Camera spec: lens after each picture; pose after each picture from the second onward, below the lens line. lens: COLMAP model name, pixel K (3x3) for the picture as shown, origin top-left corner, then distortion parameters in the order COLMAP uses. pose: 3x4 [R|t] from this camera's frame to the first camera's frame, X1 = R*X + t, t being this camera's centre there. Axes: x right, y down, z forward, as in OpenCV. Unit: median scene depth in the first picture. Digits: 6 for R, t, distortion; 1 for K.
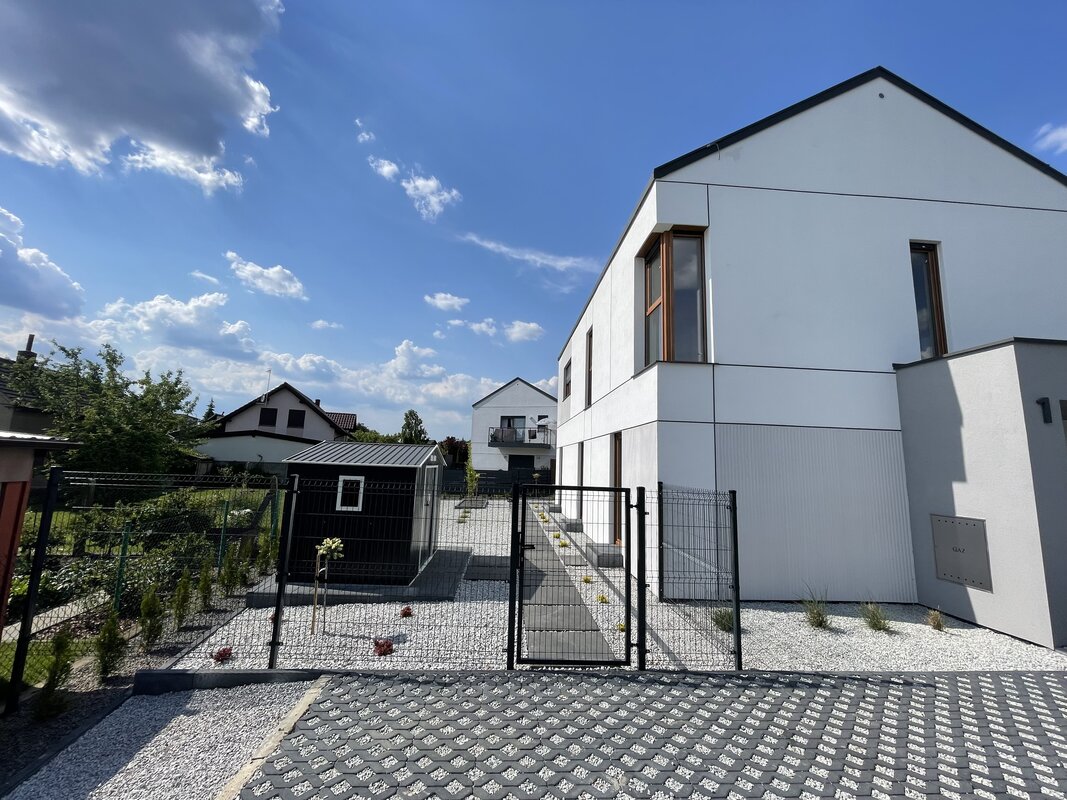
lens RADIAL K [[430.5, 0, 533.5], [0, 430.5, 400.0], [0, 0, 1]] dist [-0.000437, 0.000313]
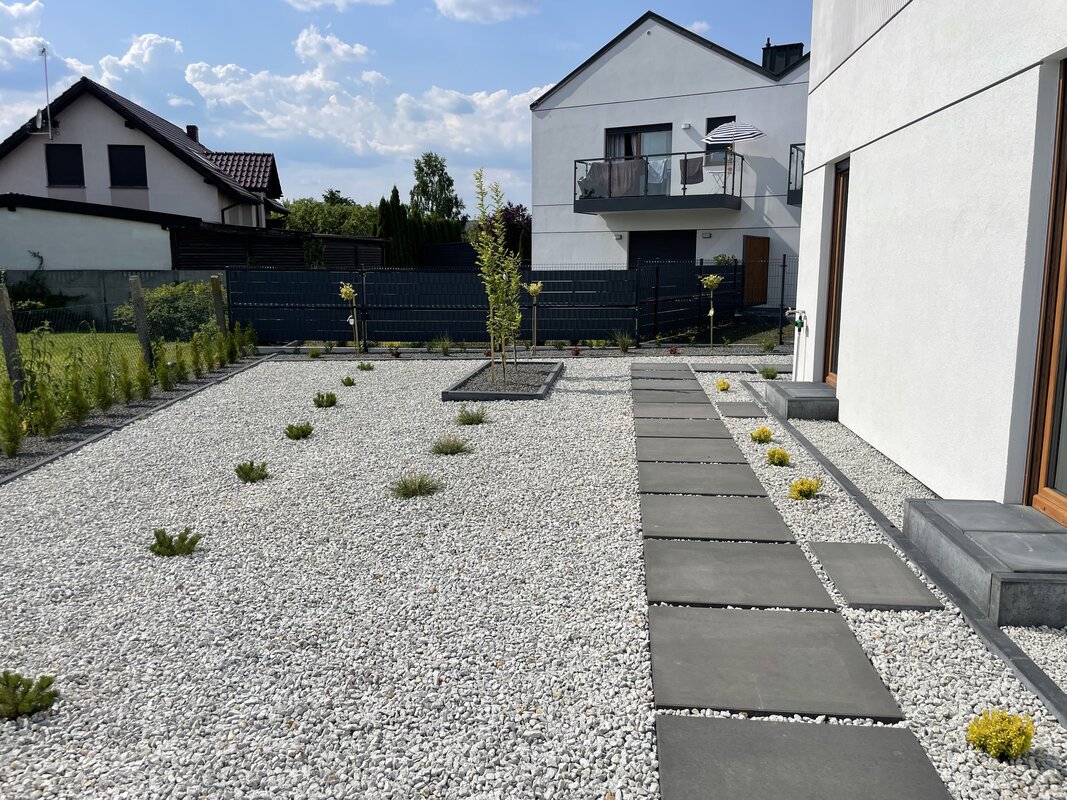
lens RADIAL K [[823.7, 0, 512.1], [0, 823.7, 404.2], [0, 0, 1]] dist [0.040411, -0.009042]
pose [[0.981516, -0.005283, -0.191309, -0.100646], [0.064923, 0.949535, 0.306868, 0.220008], [0.180033, -0.313616, 0.932327, 1.273162]]
